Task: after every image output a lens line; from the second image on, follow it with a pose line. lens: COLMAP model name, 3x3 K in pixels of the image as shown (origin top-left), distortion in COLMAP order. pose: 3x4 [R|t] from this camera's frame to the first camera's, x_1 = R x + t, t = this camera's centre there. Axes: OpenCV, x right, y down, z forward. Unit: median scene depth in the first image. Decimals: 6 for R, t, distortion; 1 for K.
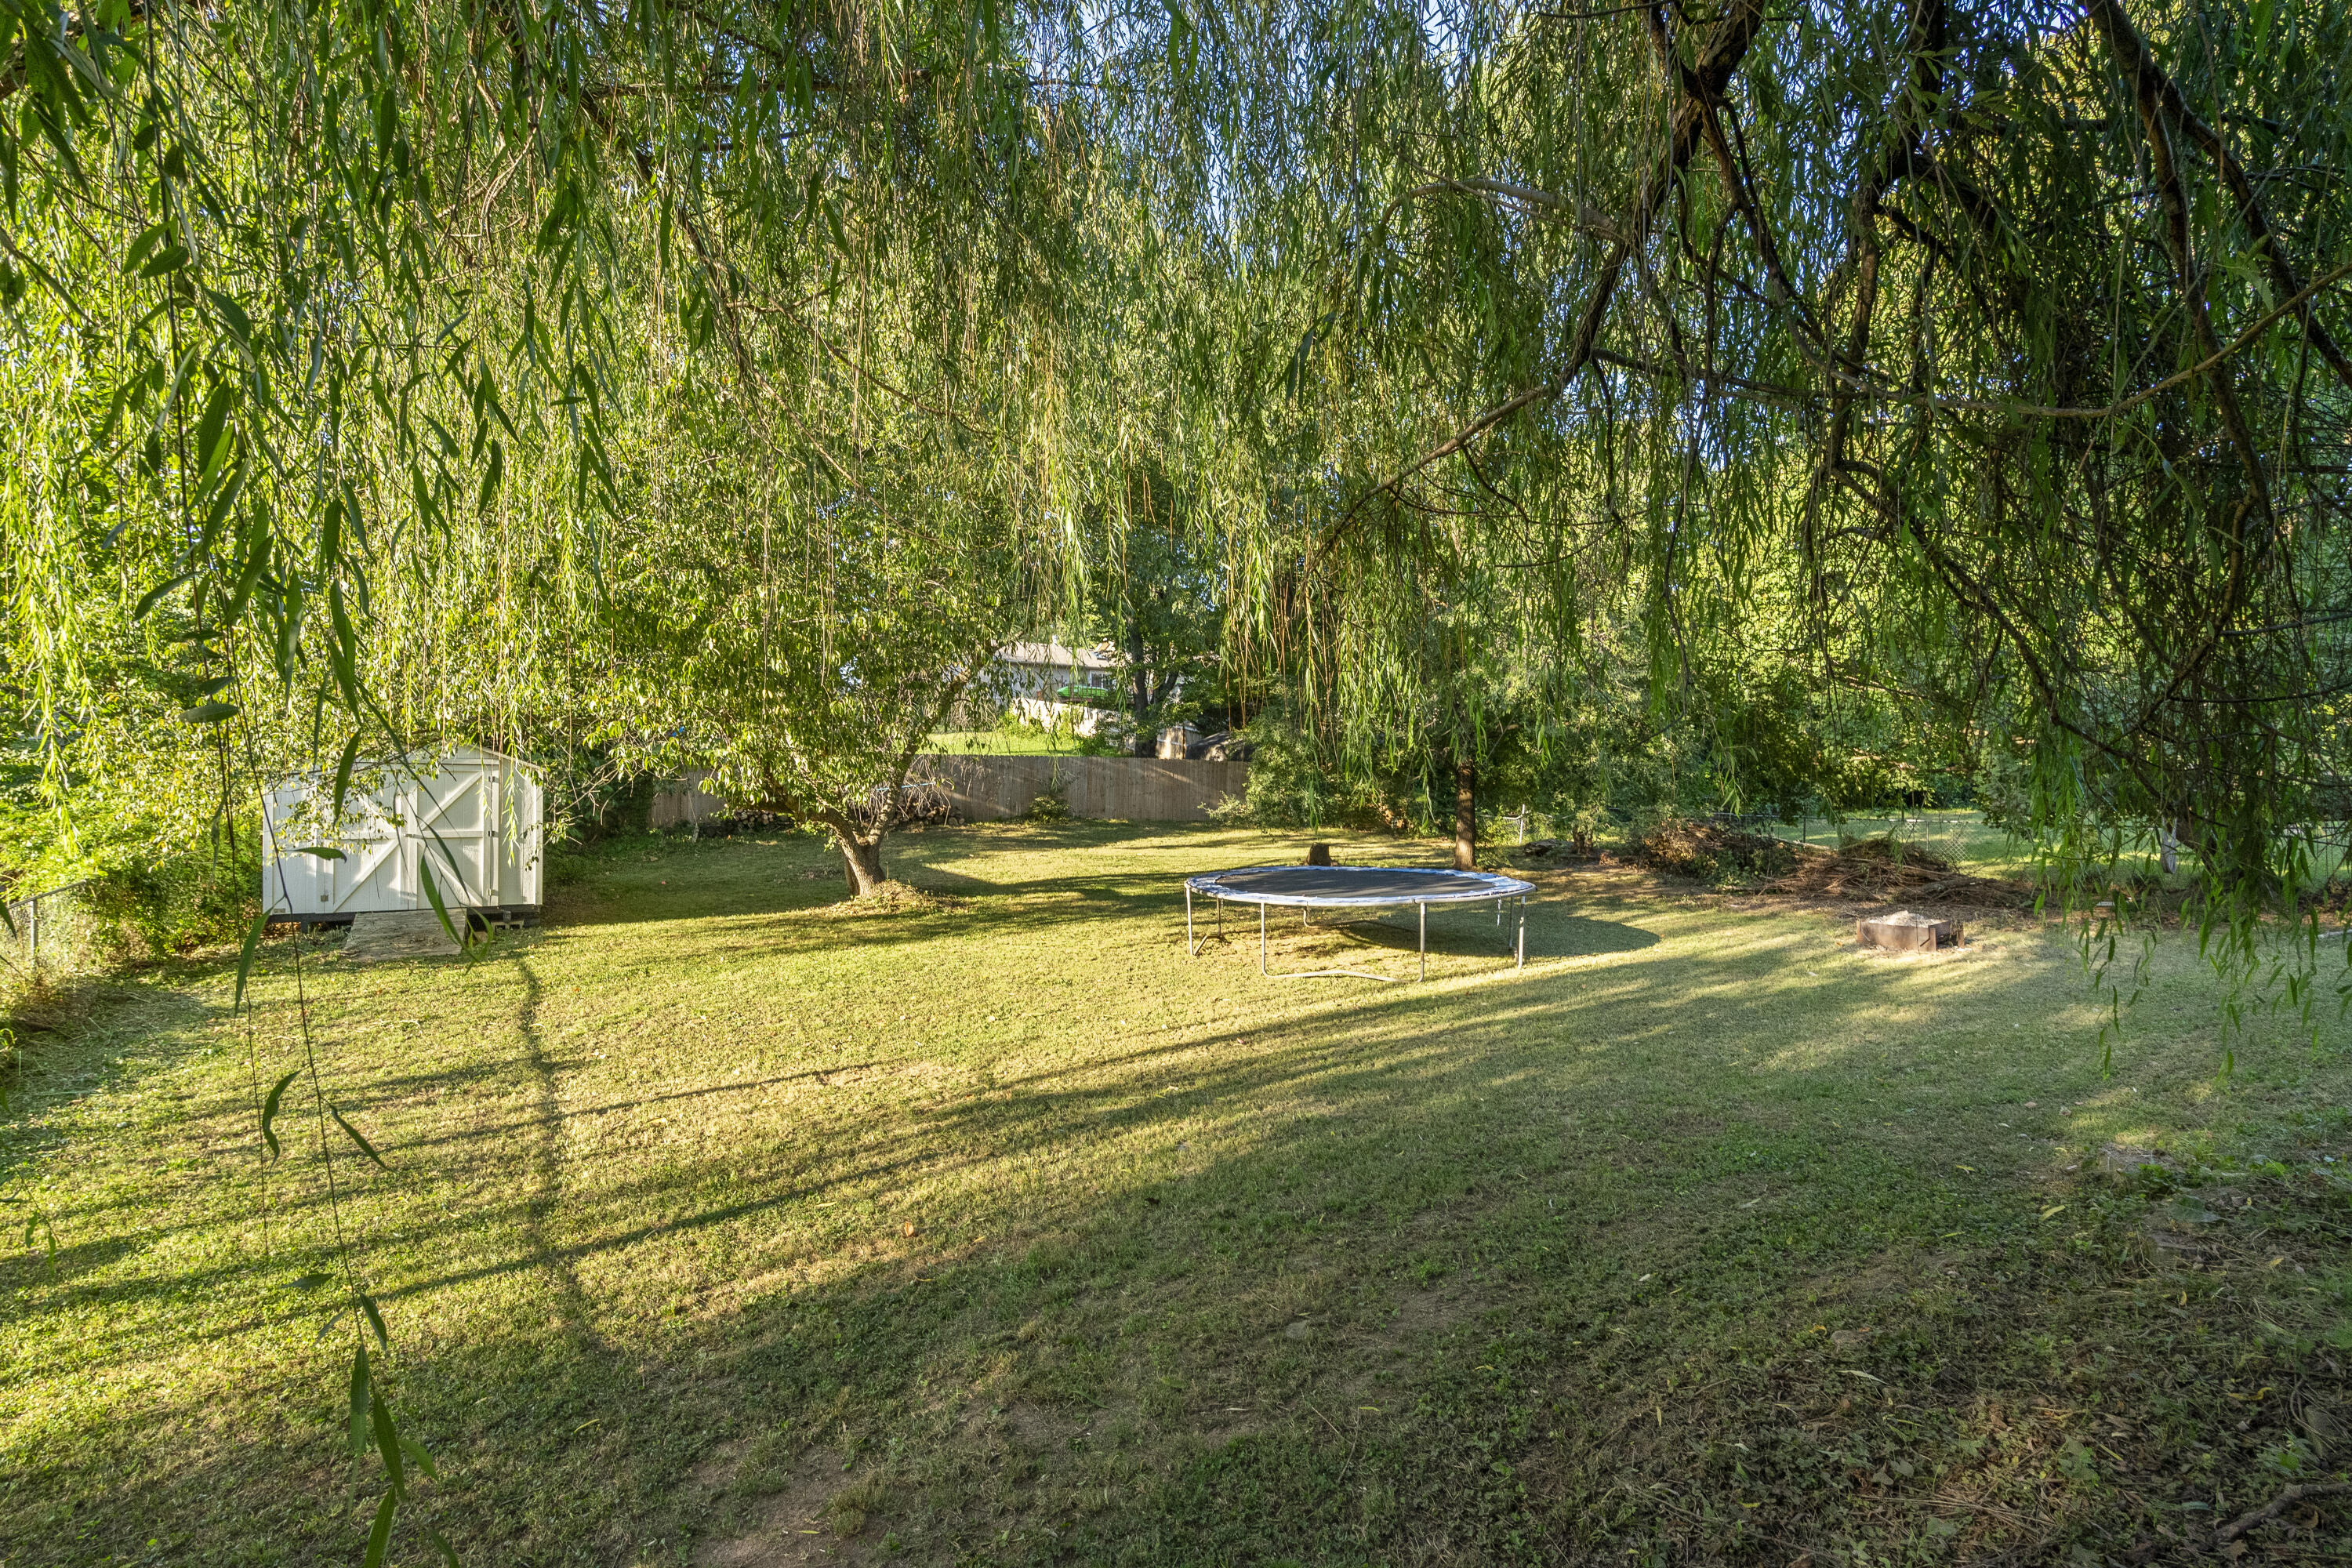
lens RADIAL K [[1063.1, 0, 1176.0], [0, 1063.1, 784.0], [0, 0, 1]] dist [0.001381, 0.000298]
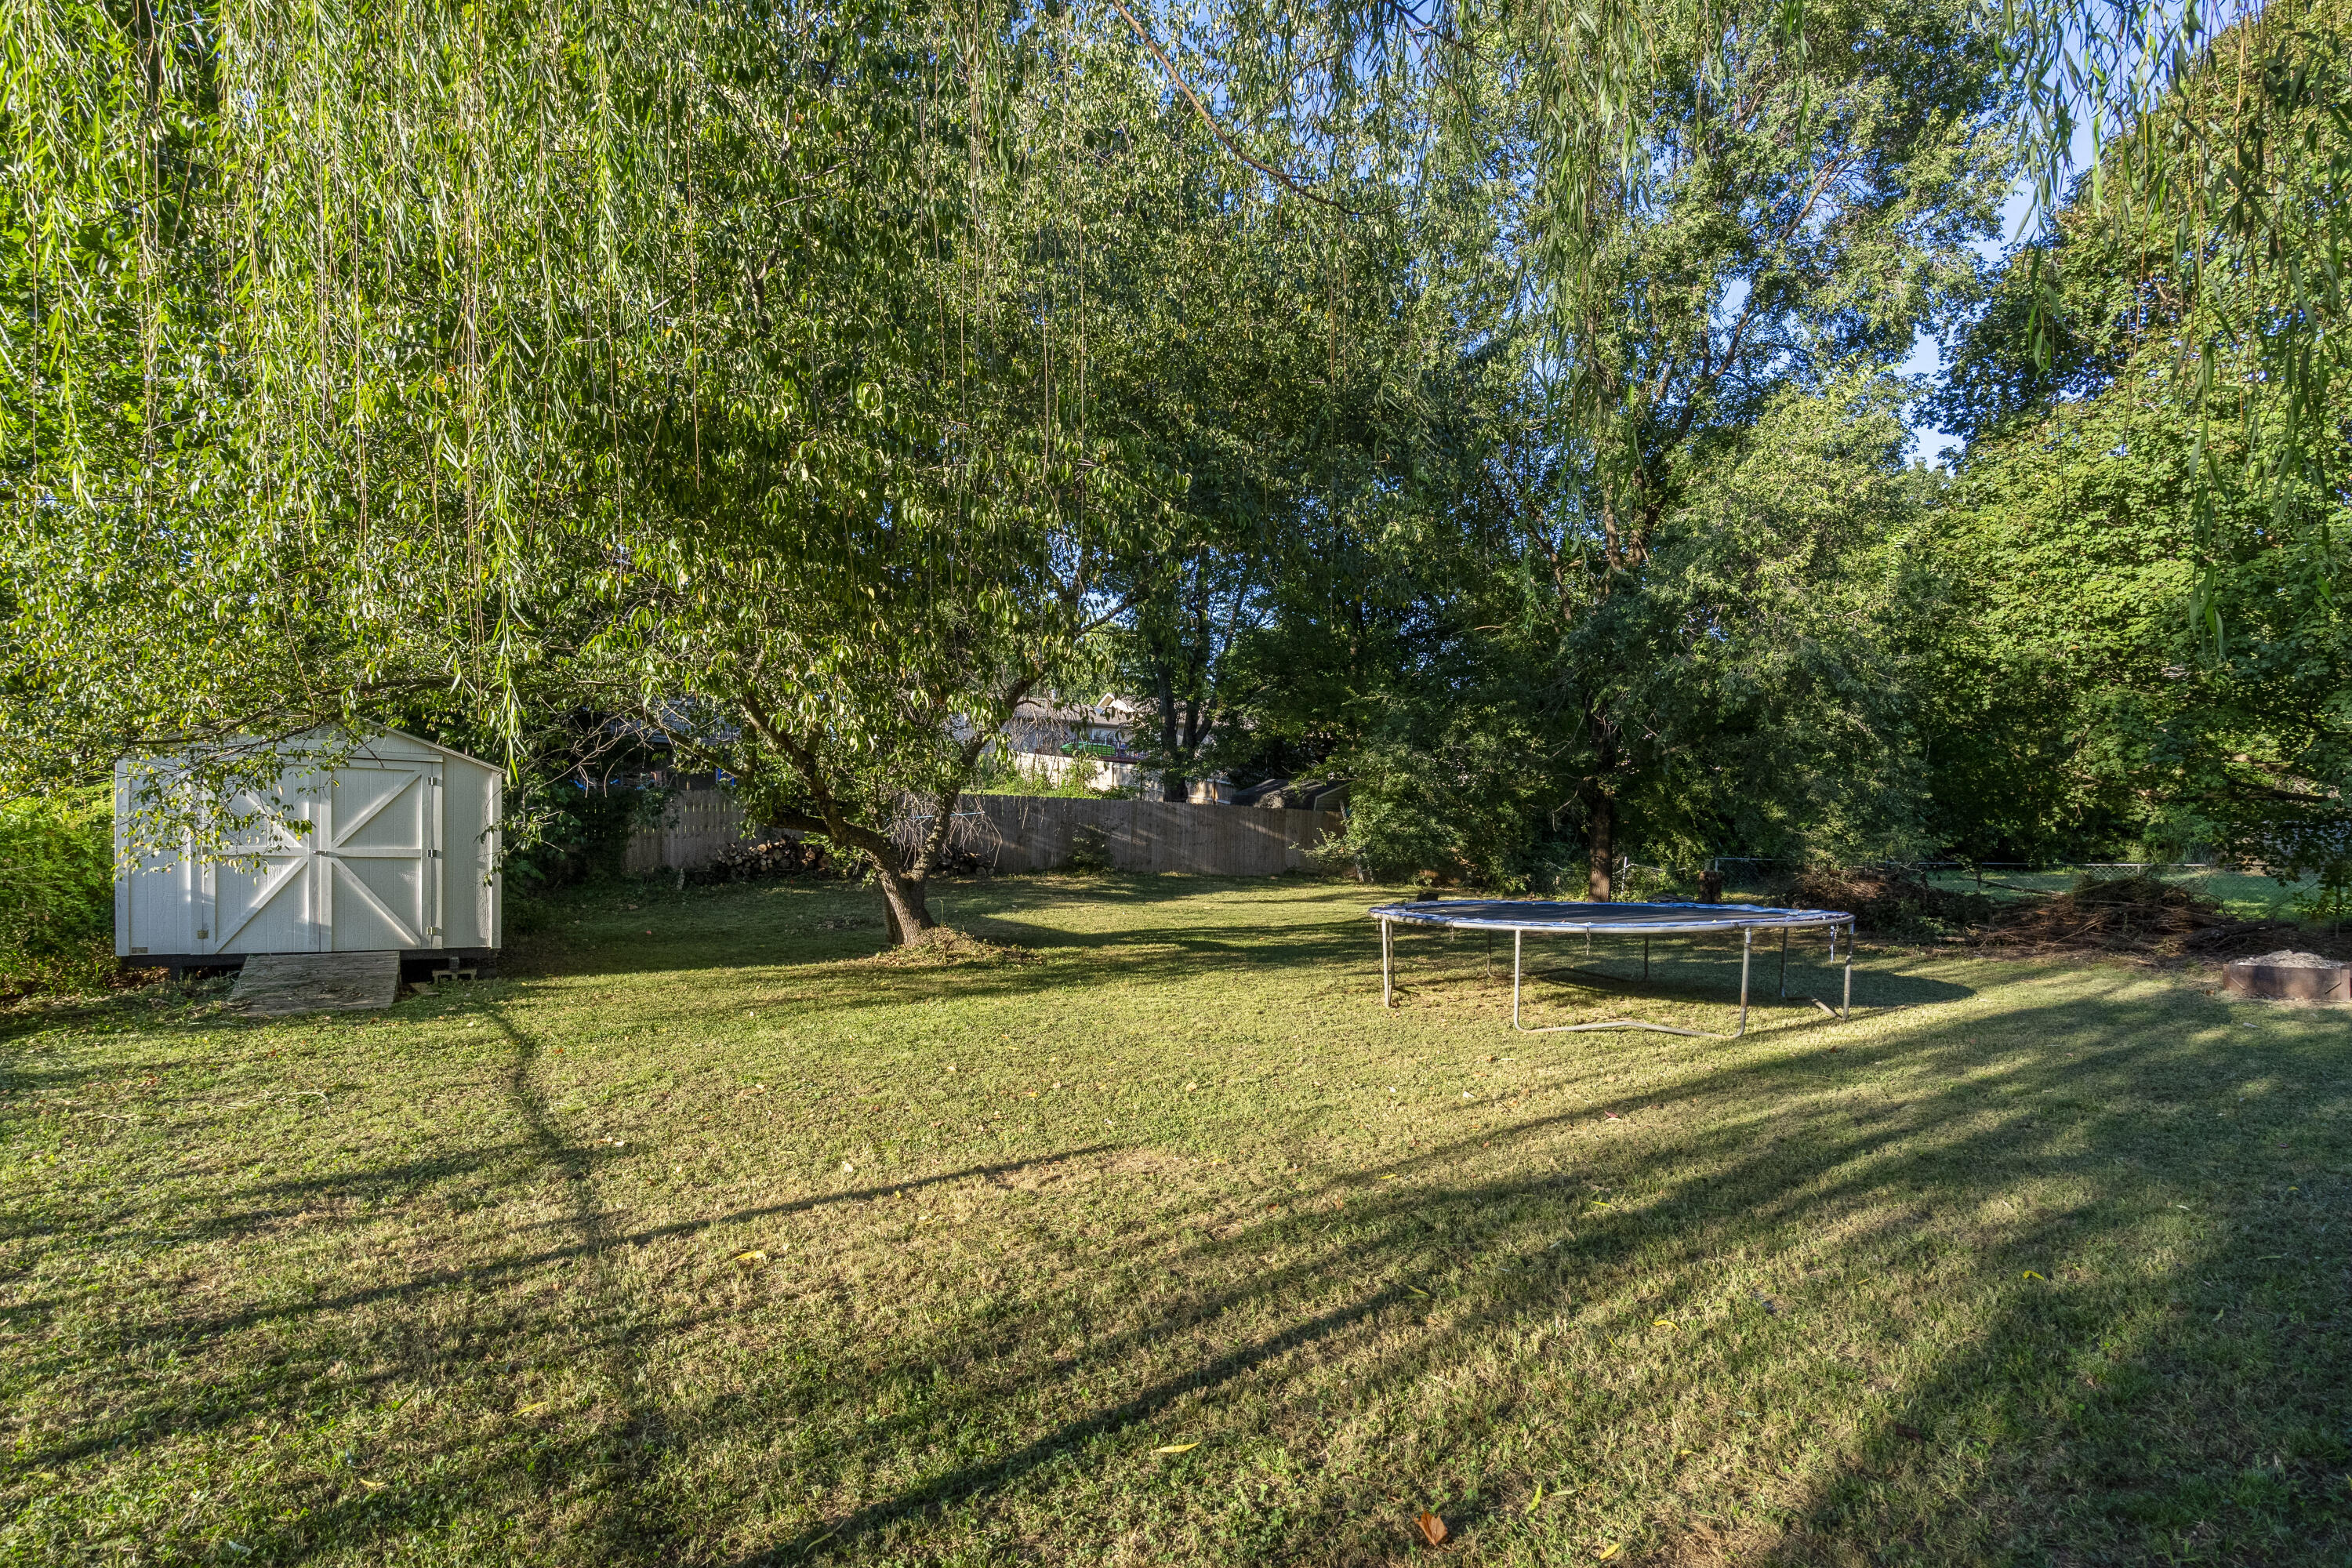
lens RADIAL K [[1106.2, 0, 1187.0], [0, 1106.2, 881.0], [0, 0, 1]] dist [-0.000443, 0.000605]
pose [[0.999552, 0.002929, 0.029799, -0.159321], [-0.003385, 0.999877, 0.015288, 0.063609], [-0.029750, -0.015382, 0.999439, 0.241012]]
